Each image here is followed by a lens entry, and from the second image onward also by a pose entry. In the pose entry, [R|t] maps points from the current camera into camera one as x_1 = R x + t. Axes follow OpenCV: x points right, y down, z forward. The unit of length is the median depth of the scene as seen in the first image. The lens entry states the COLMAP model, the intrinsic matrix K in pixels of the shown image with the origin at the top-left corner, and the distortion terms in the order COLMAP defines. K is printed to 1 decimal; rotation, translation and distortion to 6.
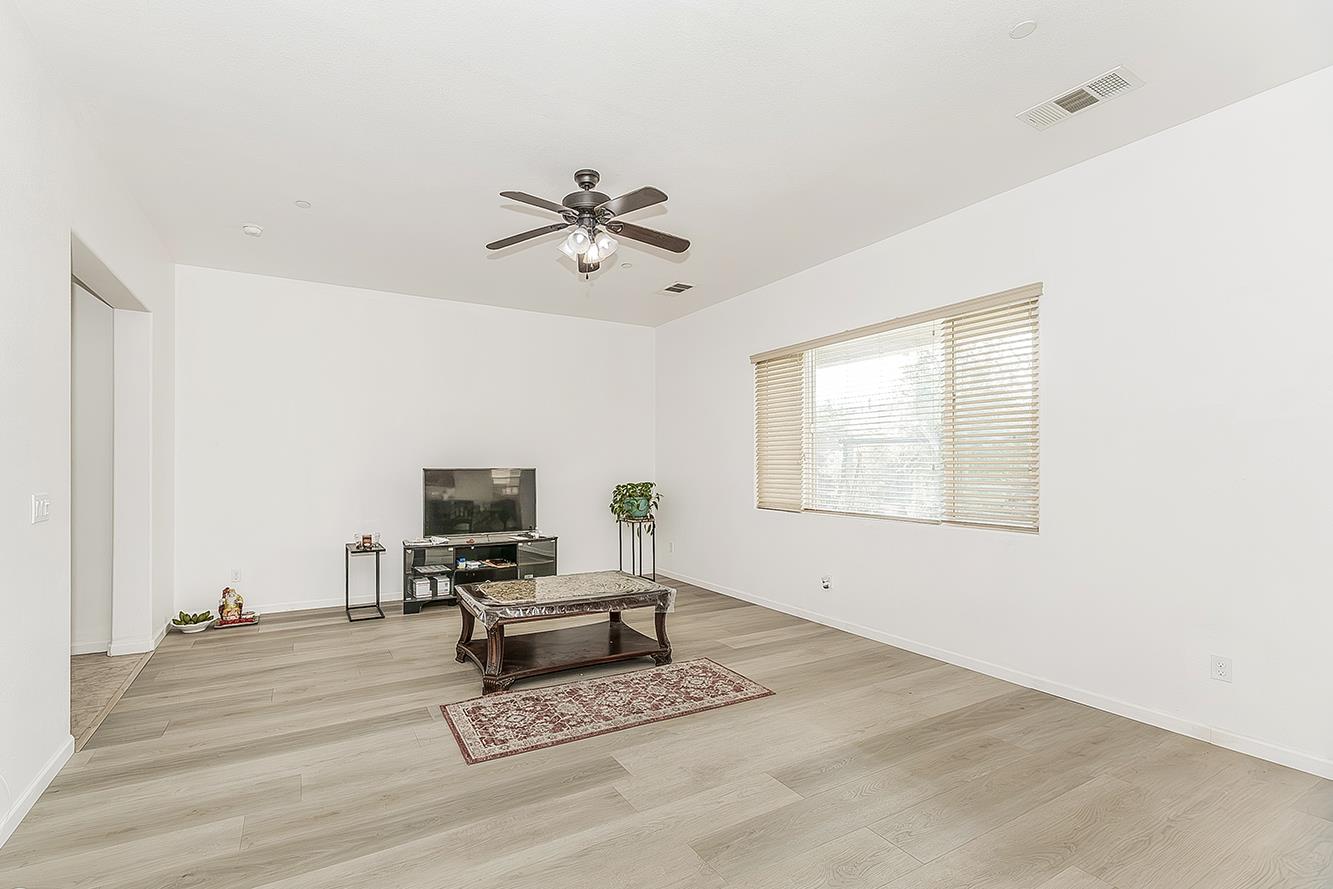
lens RADIAL K [[579.3, 0, 666.5], [0, 579.3, 444.5], [0, 0, 1]] dist [0.000071, 0.000177]
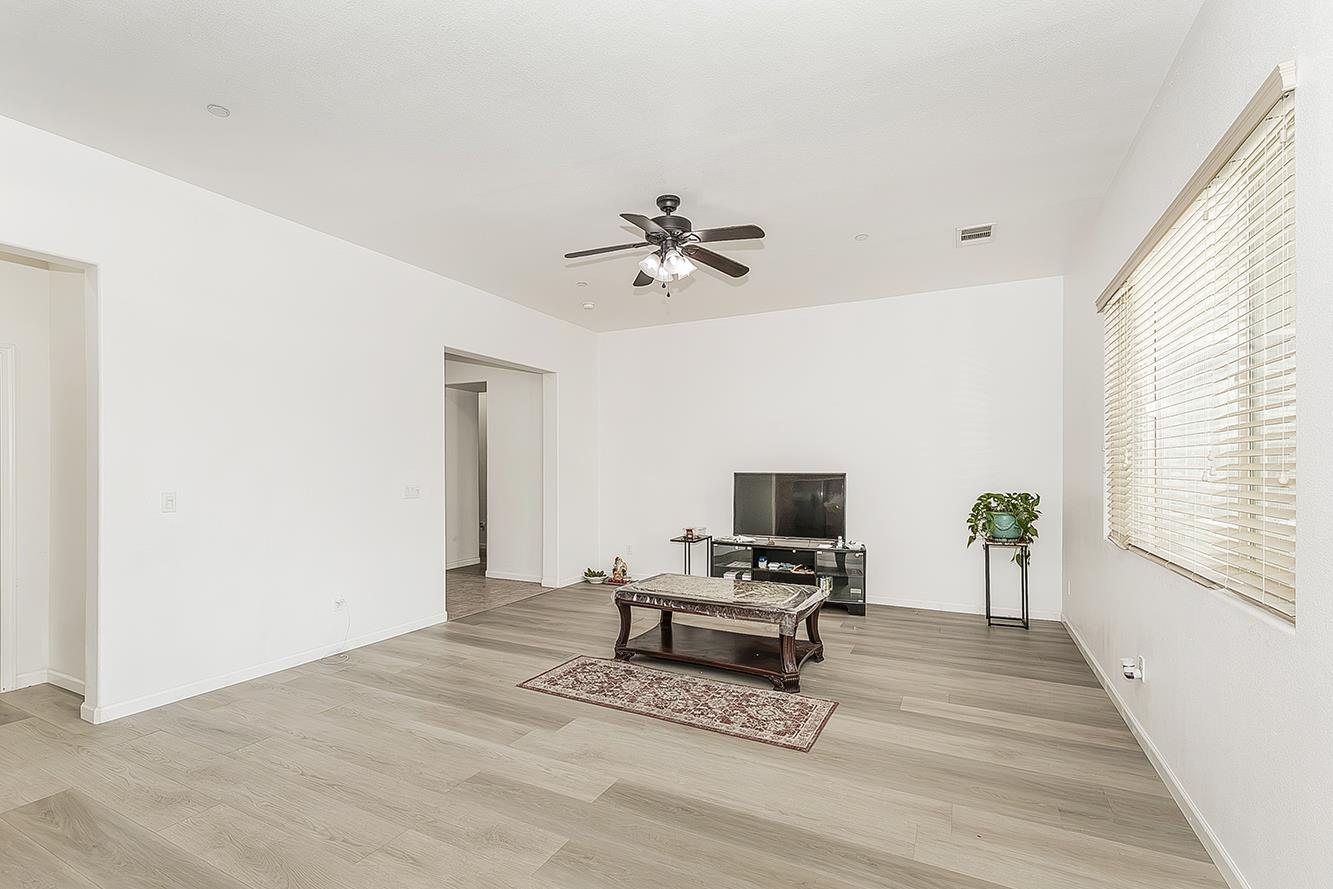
lens RADIAL K [[643.3, 0, 651.1], [0, 643.3, 460.9], [0, 0, 1]] dist [0.001099, 0.000338]
pose [[0.524382, -0.009882, -0.851426, 0.842073], [0.033679, 0.999391, 0.009142, 0.002831], [0.850817, -0.033469, 0.524395, 0.346129]]
